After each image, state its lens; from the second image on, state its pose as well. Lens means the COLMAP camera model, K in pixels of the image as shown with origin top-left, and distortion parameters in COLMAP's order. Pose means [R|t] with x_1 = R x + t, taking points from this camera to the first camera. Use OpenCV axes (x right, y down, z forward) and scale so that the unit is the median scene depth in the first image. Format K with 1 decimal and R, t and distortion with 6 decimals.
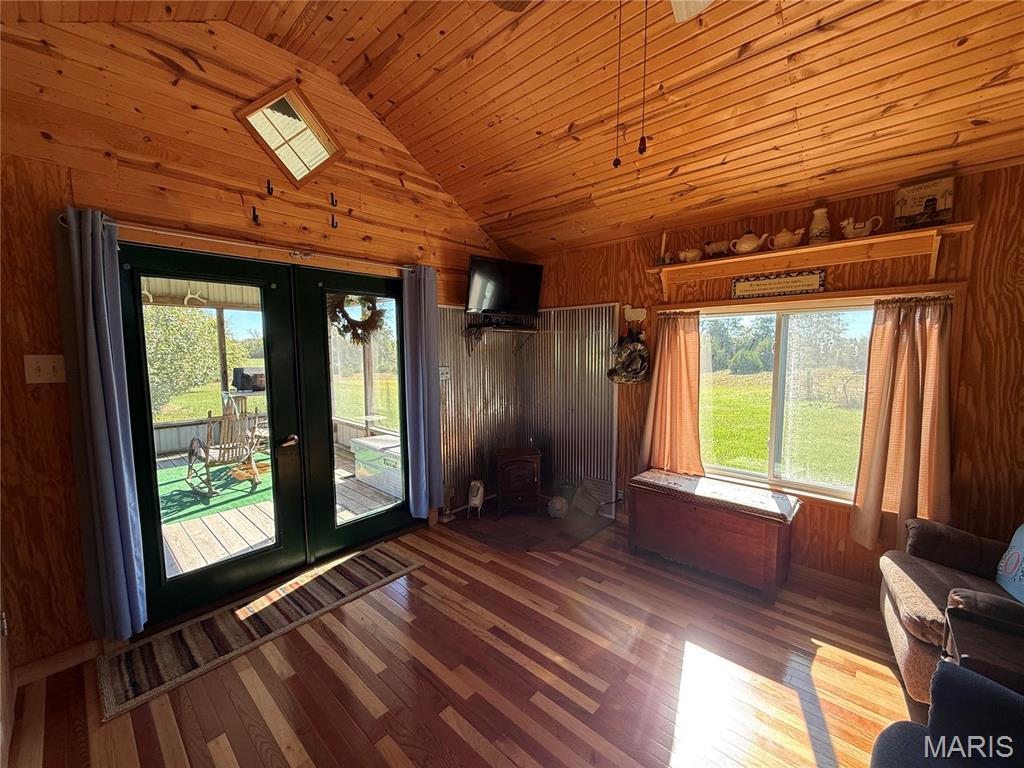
lens RADIAL K [[411.0, 0, 512.0], [0, 411.0, 384.0], [0, 0, 1]] dist [0.002447, -0.000012]
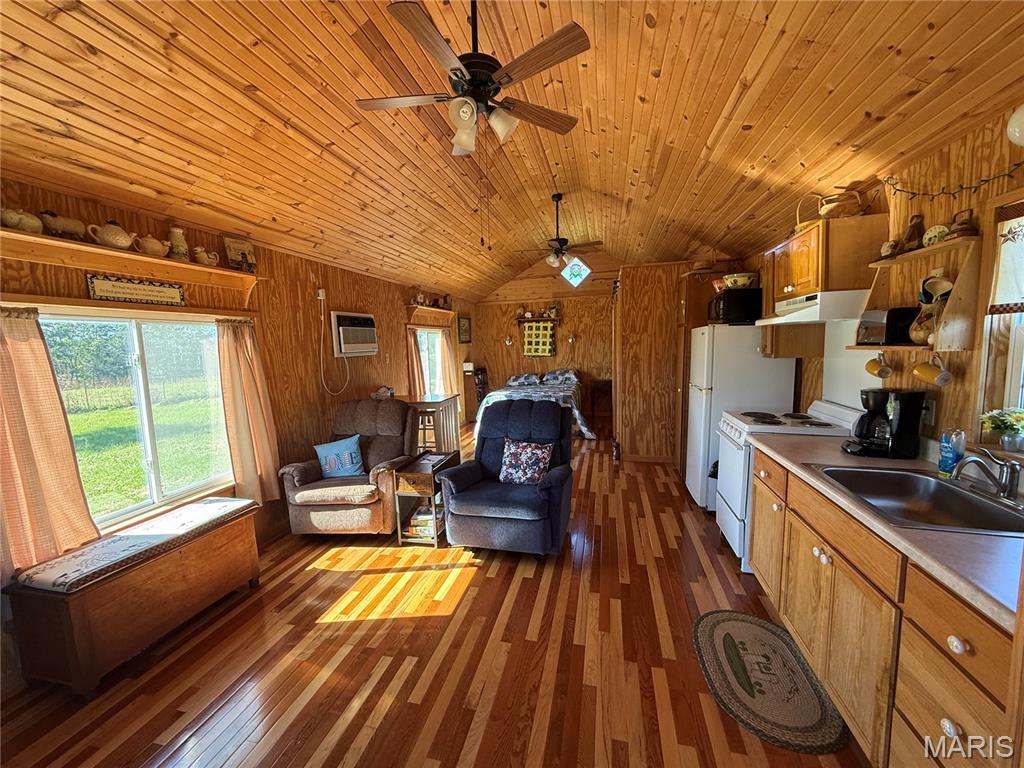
lens RADIAL K [[411.0, 0, 512.0], [0, 411.0, 384.0], [0, 0, 1]] dist [0.002447, -0.000012]
pose [[-0.498063, -0.065263, 0.864682, -0.627730], [0.106248, 0.985057, 0.135548, -0.079406], [-0.860607, 0.159382, -0.483686, 0.828569]]
